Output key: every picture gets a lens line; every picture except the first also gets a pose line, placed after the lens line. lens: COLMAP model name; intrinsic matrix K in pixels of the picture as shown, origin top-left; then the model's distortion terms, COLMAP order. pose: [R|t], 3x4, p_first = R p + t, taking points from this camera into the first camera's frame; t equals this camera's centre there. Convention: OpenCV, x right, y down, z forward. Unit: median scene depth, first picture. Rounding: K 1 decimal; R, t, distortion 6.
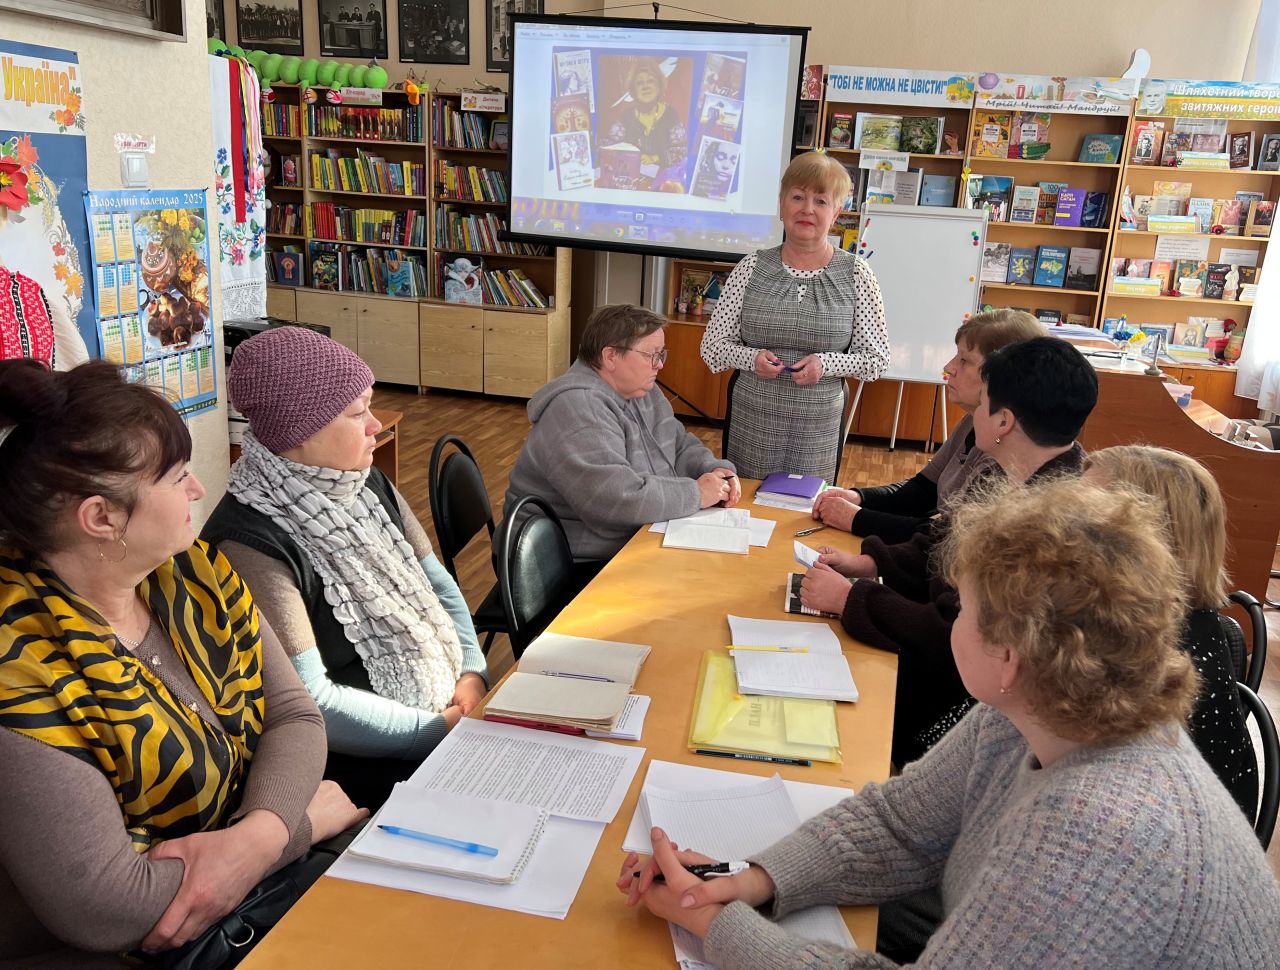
lens RADIAL K [[1057.8, 0, 670.3], [0, 1057.8, 450.5], [0, 0, 1]] dist [0.044745, -0.055168]
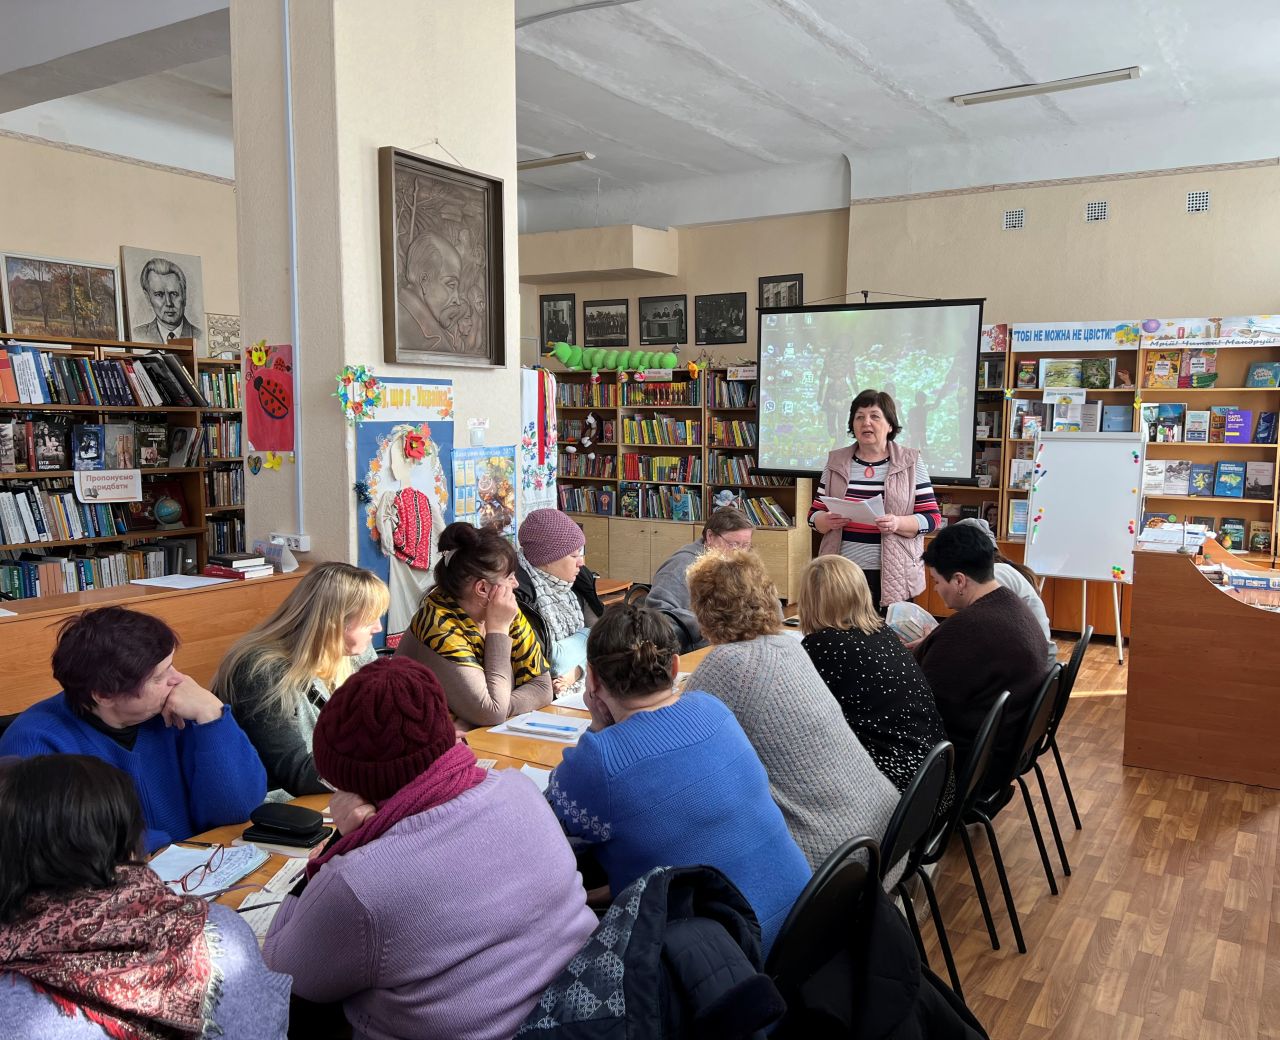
lens RADIAL K [[1057.6, 0, 640.0], [0, 1057.6, 520.0], [0, 0, 1]] dist [0.134295, -0.209551]
pose [[0.937790, -0.021146, -0.346559, 0.169030], [-0.035503, 0.987071, -0.156301, 0.066963], [0.345383, 0.158881, 0.924915, -0.248716]]
